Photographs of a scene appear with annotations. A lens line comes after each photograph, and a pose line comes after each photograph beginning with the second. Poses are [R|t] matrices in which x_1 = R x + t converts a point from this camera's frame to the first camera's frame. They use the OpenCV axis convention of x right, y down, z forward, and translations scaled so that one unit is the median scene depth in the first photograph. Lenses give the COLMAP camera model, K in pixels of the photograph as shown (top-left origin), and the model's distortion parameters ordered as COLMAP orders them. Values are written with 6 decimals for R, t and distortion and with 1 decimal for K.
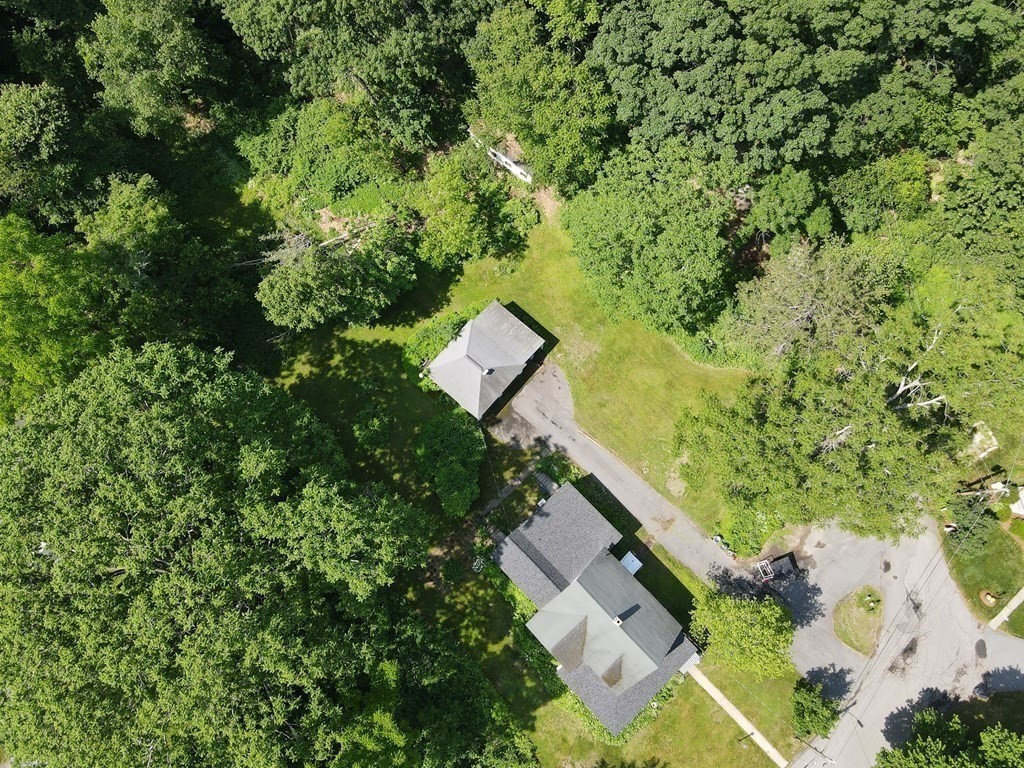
lens RADIAL K [[741.1, 0, 512.0], [0, 741.1, 384.0], [0, 0, 1]] dist [-0.000320, 0.002653]
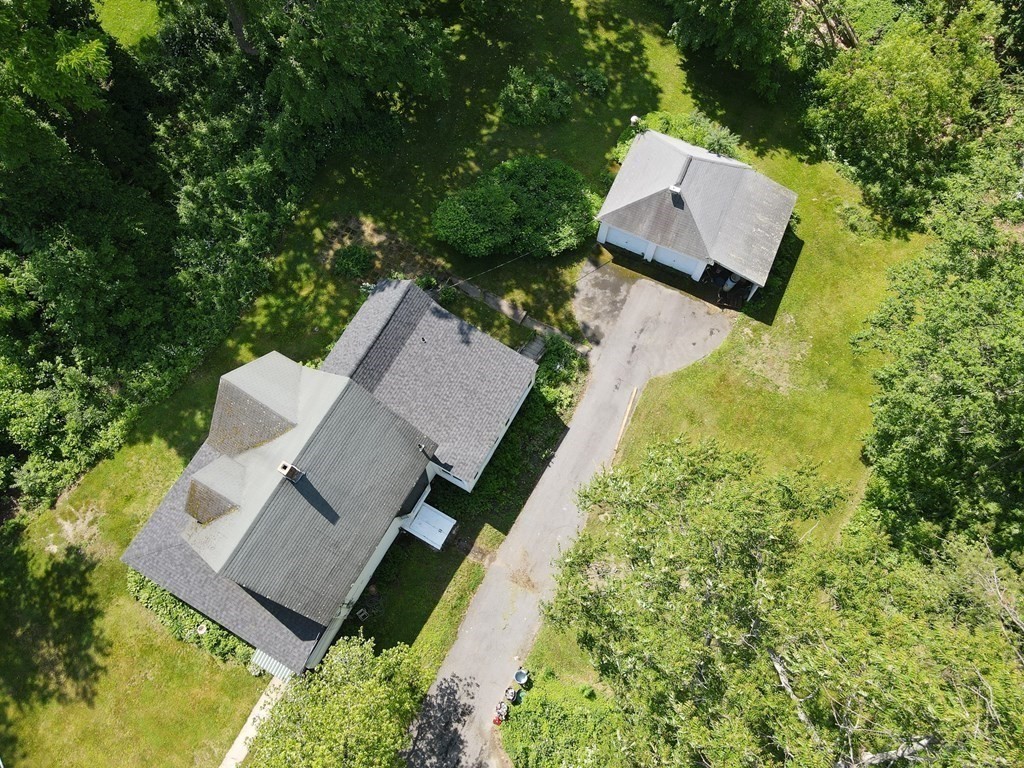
lens RADIAL K [[741.1, 0, 512.0], [0, 741.1, 384.0], [0, 0, 1]] dist [-0.000320, 0.002653]
pose [[0.300150, 0.898499, -0.320328, 0.261700], [-0.922321, 0.359043, 0.142869, 0.071538], [0.243379, 0.252563, 0.936471, 0.477674]]
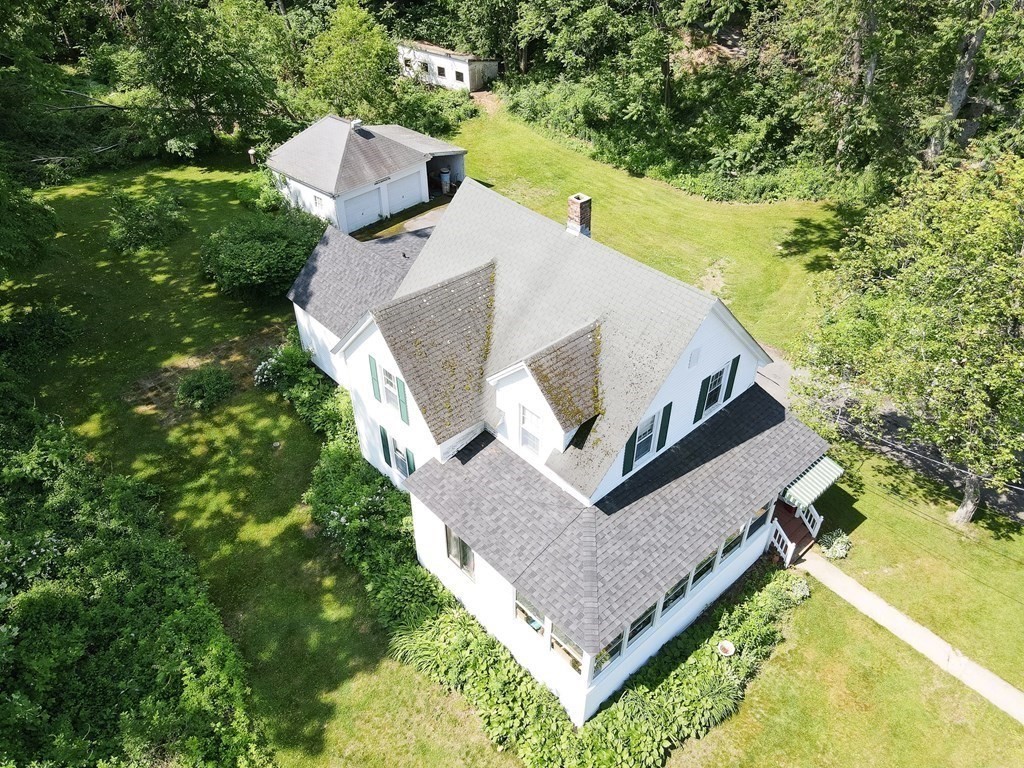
lens RADIAL K [[741.1, 0, 512.0], [0, 741.1, 384.0], [0, 0, 1]] dist [-0.000320, 0.002653]
pose [[0.999456, 0.022560, -0.024058, 0.104539], [-0.032165, 0.828032, -0.559757, 0.488480], [0.007293, 0.560226, 0.828308, 0.657355]]
